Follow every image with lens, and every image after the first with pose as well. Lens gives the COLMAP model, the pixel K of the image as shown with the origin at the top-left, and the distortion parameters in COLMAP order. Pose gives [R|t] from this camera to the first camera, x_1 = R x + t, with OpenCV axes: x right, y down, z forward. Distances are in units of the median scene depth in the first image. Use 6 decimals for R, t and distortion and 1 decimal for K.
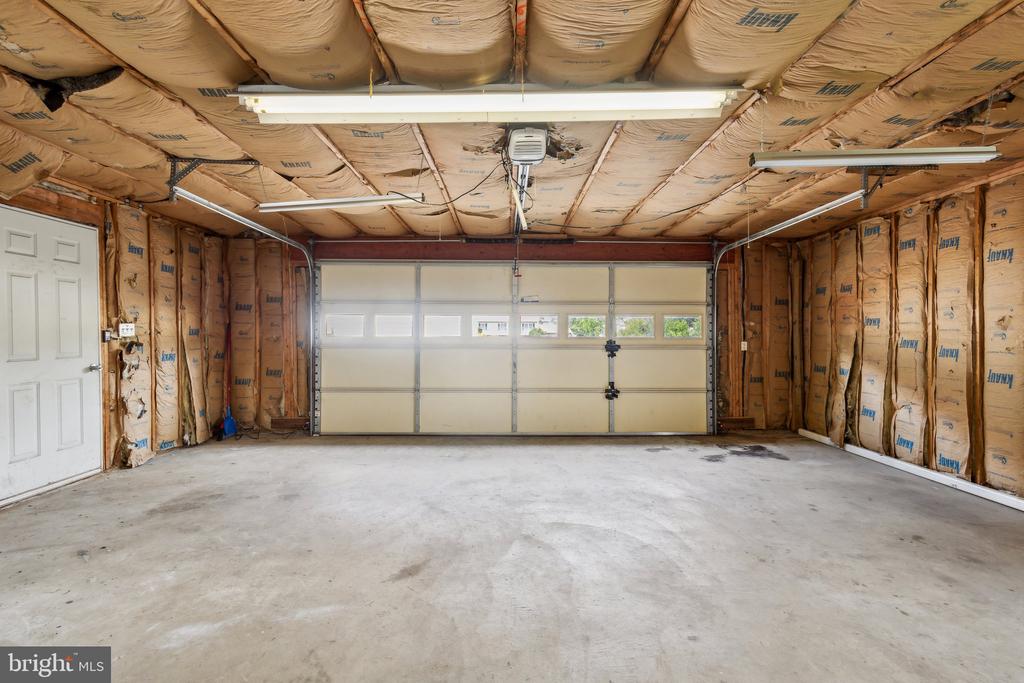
lens RADIAL K [[476.5, 0, 512.7], [0, 476.5, 340.0], [0, 0, 1]] dist [0.017916, -0.000555]
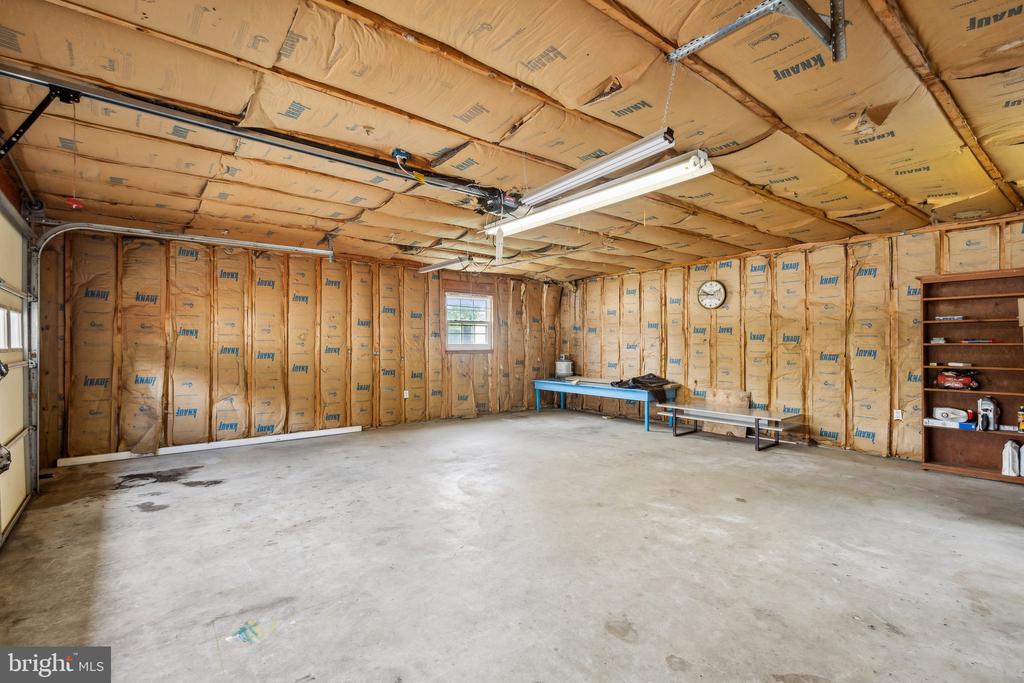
lens RADIAL K [[476.5, 0, 512.7], [0, 476.5, 340.0], [0, 0, 1]] dist [0.017916, -0.000555]
pose [[-0.613144, 0.004689, 0.789957, -0.912225], [0.008179, 0.999966, 0.000414, -0.019559], [-0.789929, 0.006715, -0.613162, 1.574780]]
